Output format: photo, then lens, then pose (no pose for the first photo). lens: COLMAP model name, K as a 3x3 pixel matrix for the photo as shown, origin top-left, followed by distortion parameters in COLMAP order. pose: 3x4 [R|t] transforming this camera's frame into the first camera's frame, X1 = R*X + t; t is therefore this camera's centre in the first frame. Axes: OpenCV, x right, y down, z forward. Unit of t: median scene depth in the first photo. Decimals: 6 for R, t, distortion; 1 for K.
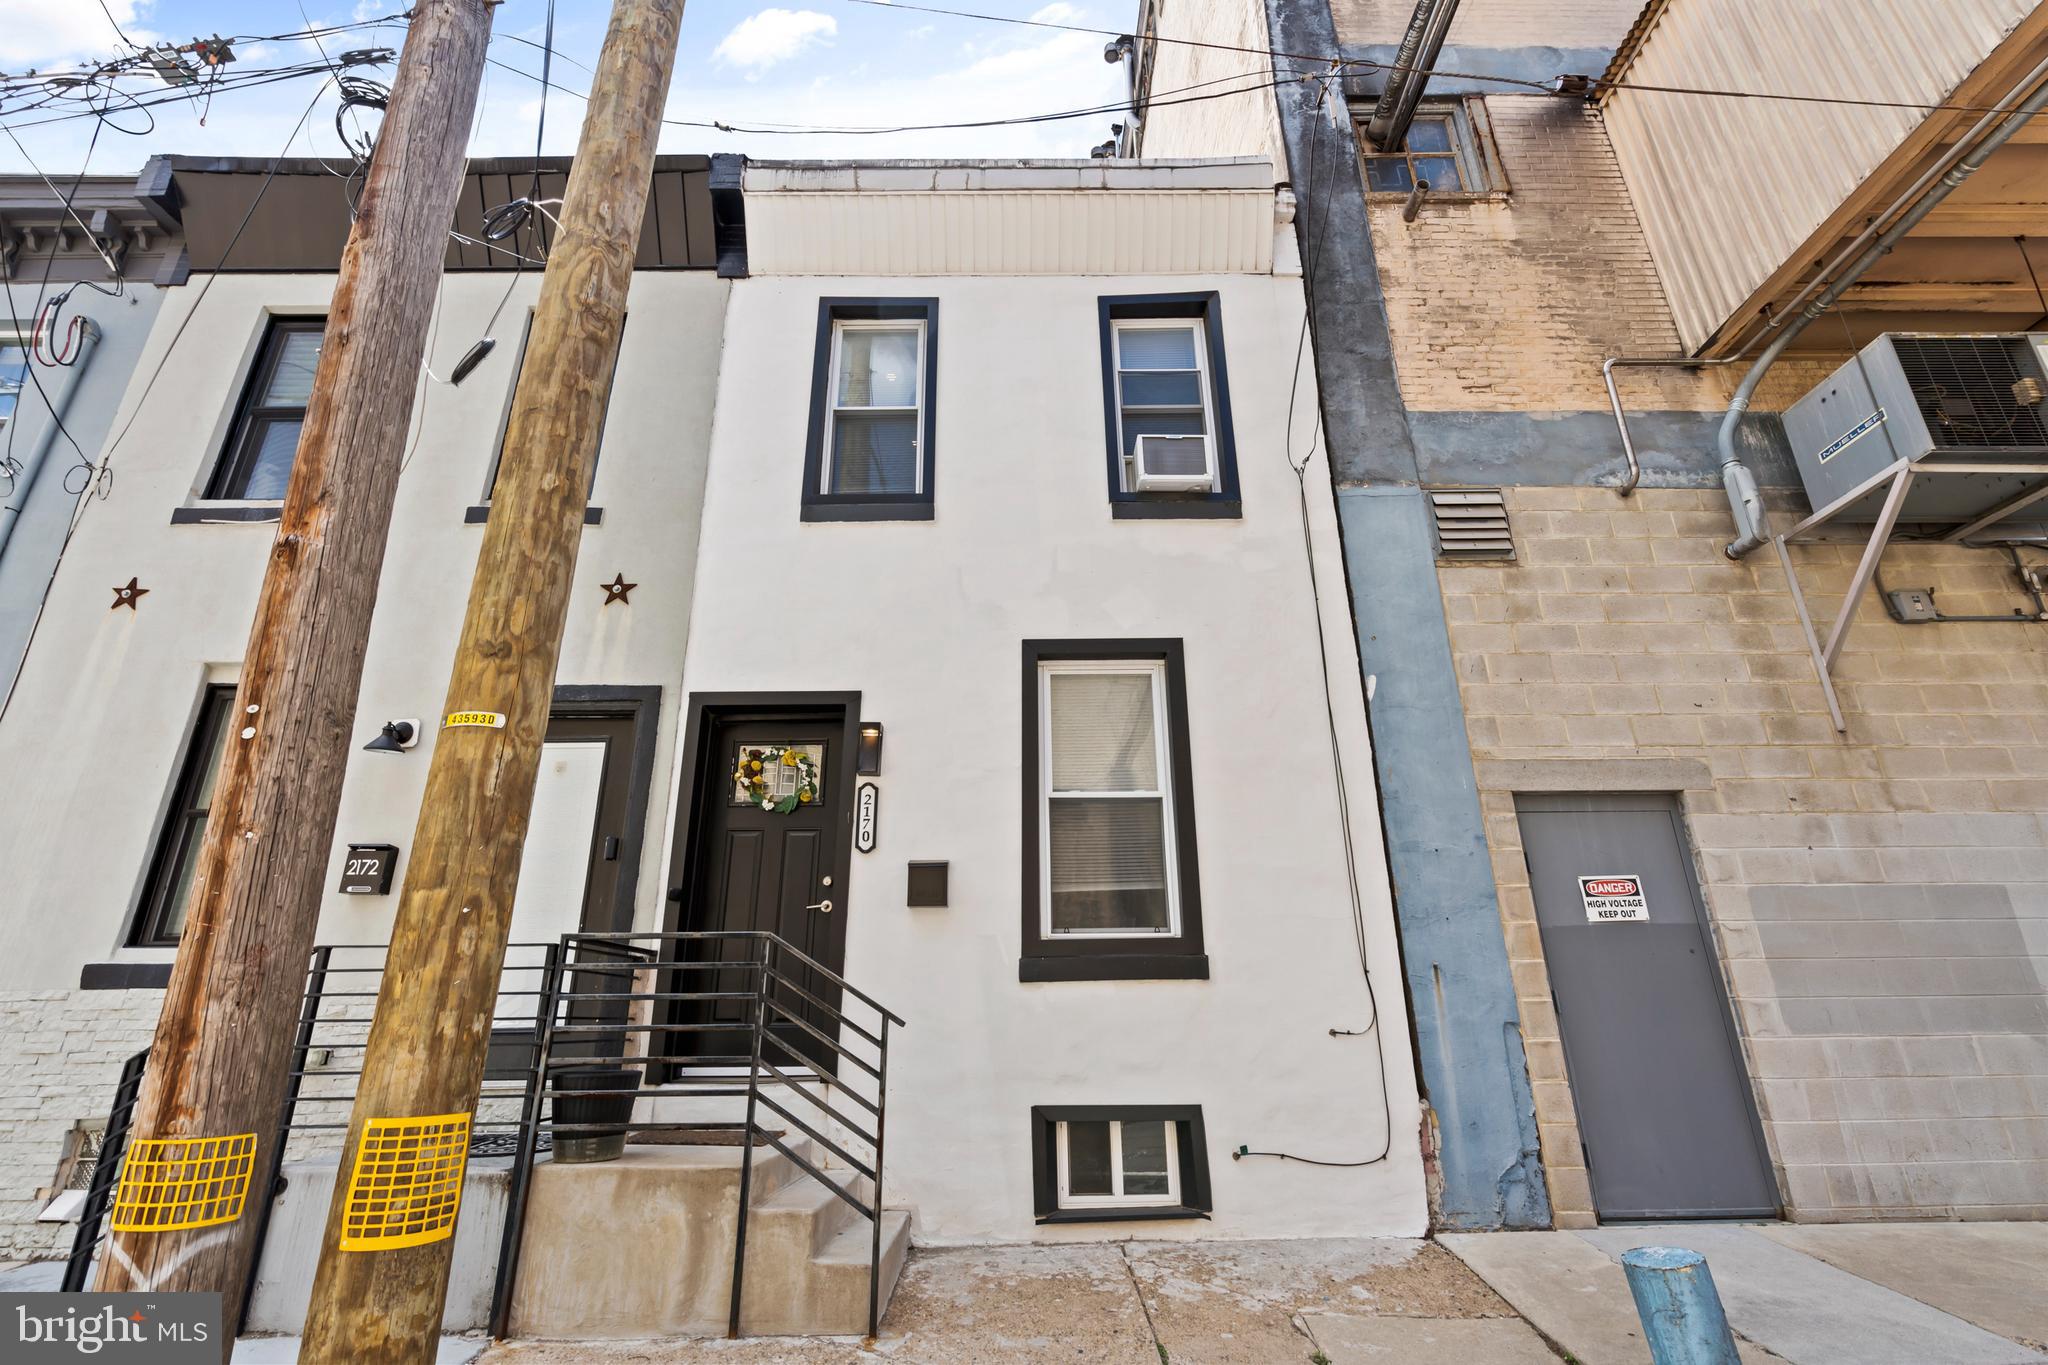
lens RADIAL K [[912.6, 0, 1024.0], [0, 912.6, 682.5], [0, 0, 1]] dist [-0.002526, 0.000576]
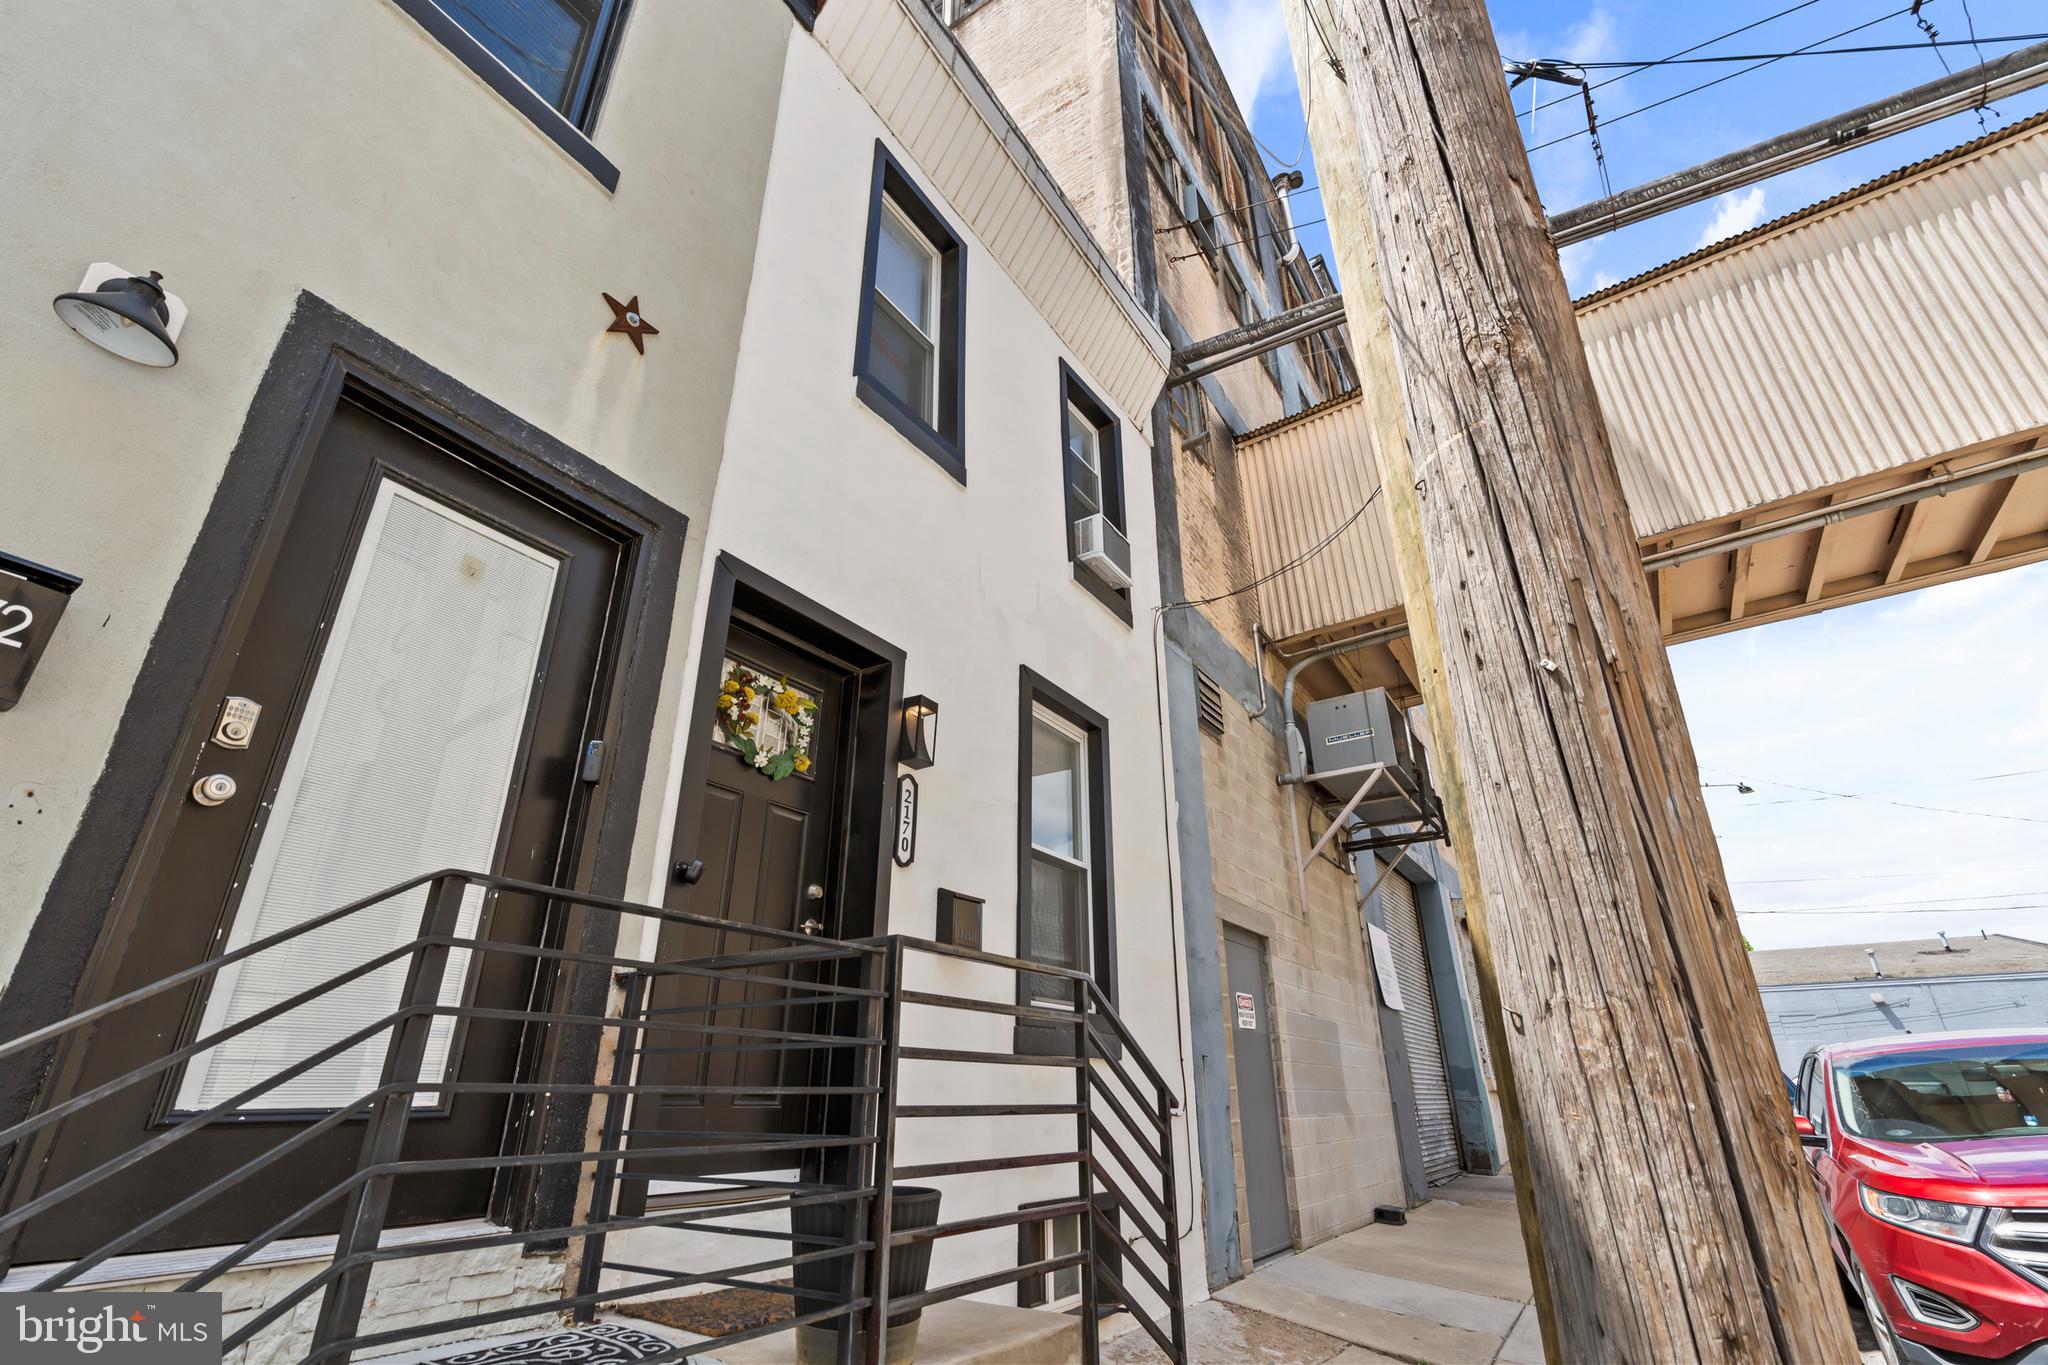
lens RADIAL K [[912.6, 0, 1024.0], [0, 912.6, 682.5], [0, 0, 1]] dist [-0.002526, 0.000576]
pose [[0.559639, 0.352111, 0.750215, -0.683445], [-0.292159, 0.930958, -0.219000, 0.170142], [-0.775530, -0.096621, 0.623873, 0.445424]]
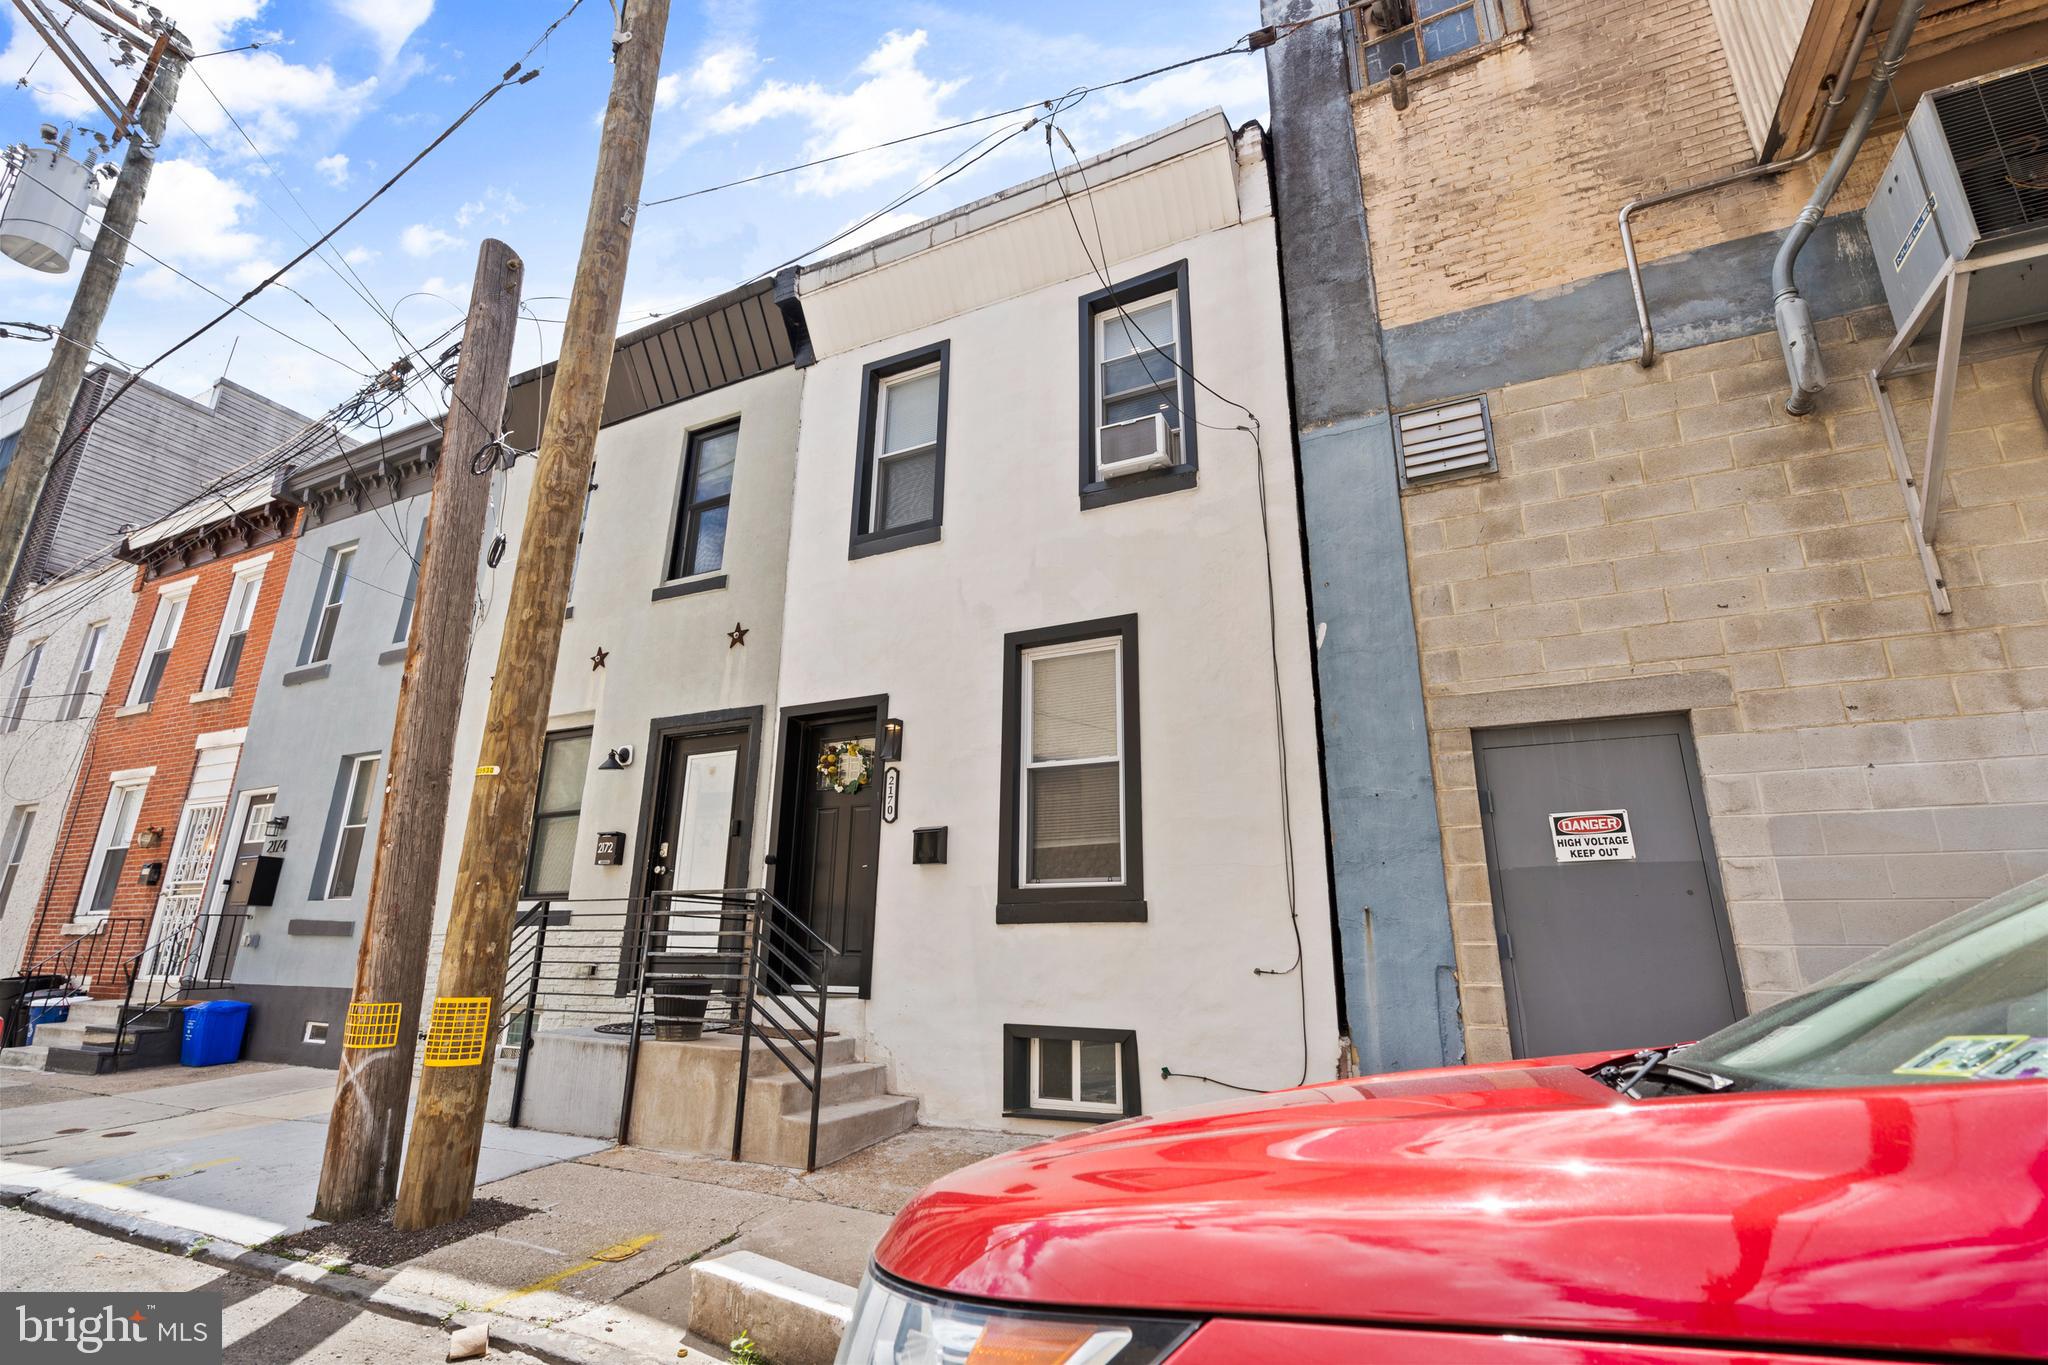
lens RADIAL K [[912.6, 0, 1024.0], [0, 912.6, 682.5], [0, 0, 1]] dist [-0.002526, 0.000576]
pose [[0.898118, -0.109059, -0.426017, 0.518745], [0.135416, 0.990273, 0.031973, -0.020263], [0.418386, -0.086405, 0.904150, -0.046213]]
